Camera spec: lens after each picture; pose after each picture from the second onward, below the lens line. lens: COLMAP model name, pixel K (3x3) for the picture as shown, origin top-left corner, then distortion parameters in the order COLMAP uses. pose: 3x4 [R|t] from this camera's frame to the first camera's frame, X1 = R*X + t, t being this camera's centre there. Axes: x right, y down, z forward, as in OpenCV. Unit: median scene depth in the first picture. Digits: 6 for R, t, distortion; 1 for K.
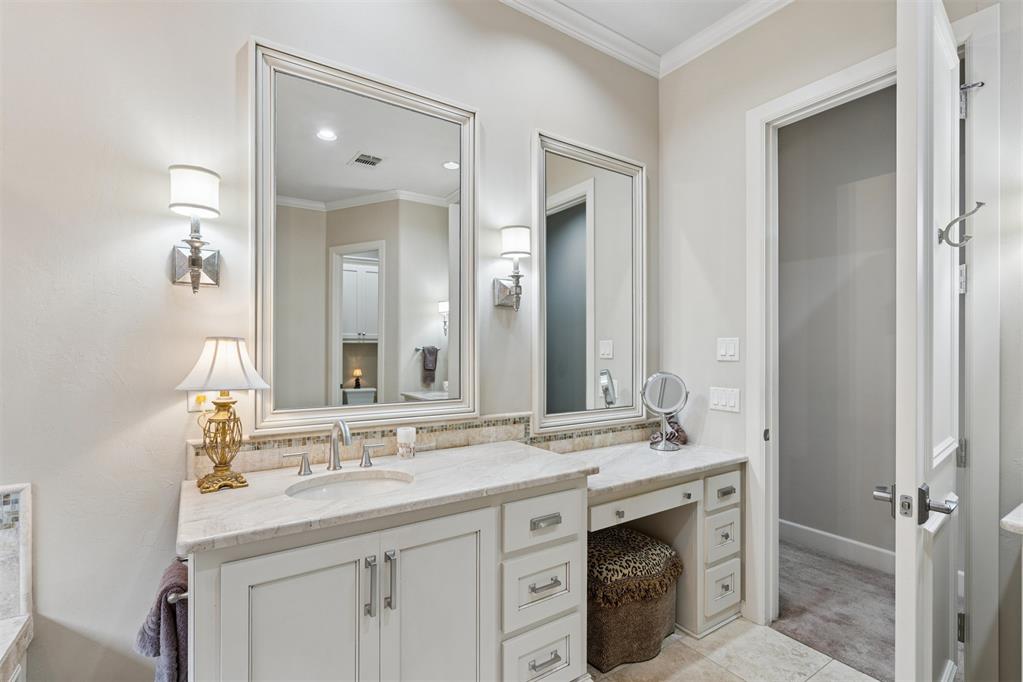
lens RADIAL K [[467.4, 0, 512.1], [0, 467.4, 350.5], [0, 0, 1]] dist [0.000080, -0.000186]
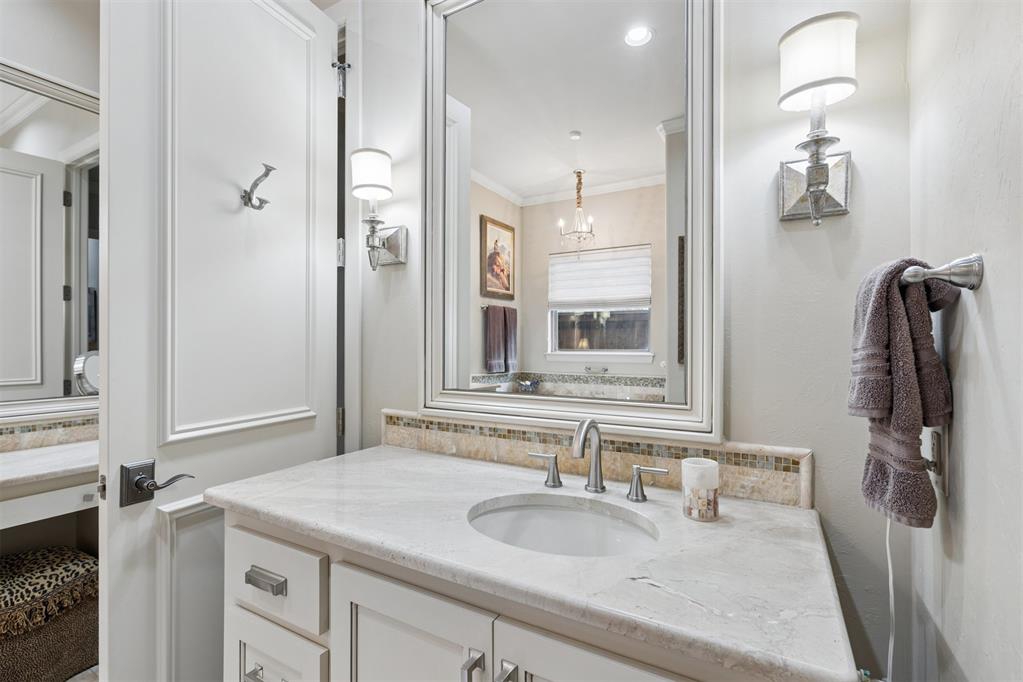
lens RADIAL K [[463.7, 0, 507.7], [0, 463.7, 339.3], [0, 0, 1]] dist [-0.003768, 0.000321]
pose [[0.897609, 0.001649, 0.440790, 0.665836], [0.002018, 0.999967, -0.007851, 0.037478], [-0.440788, 0.007936, 0.897576, -0.062316]]
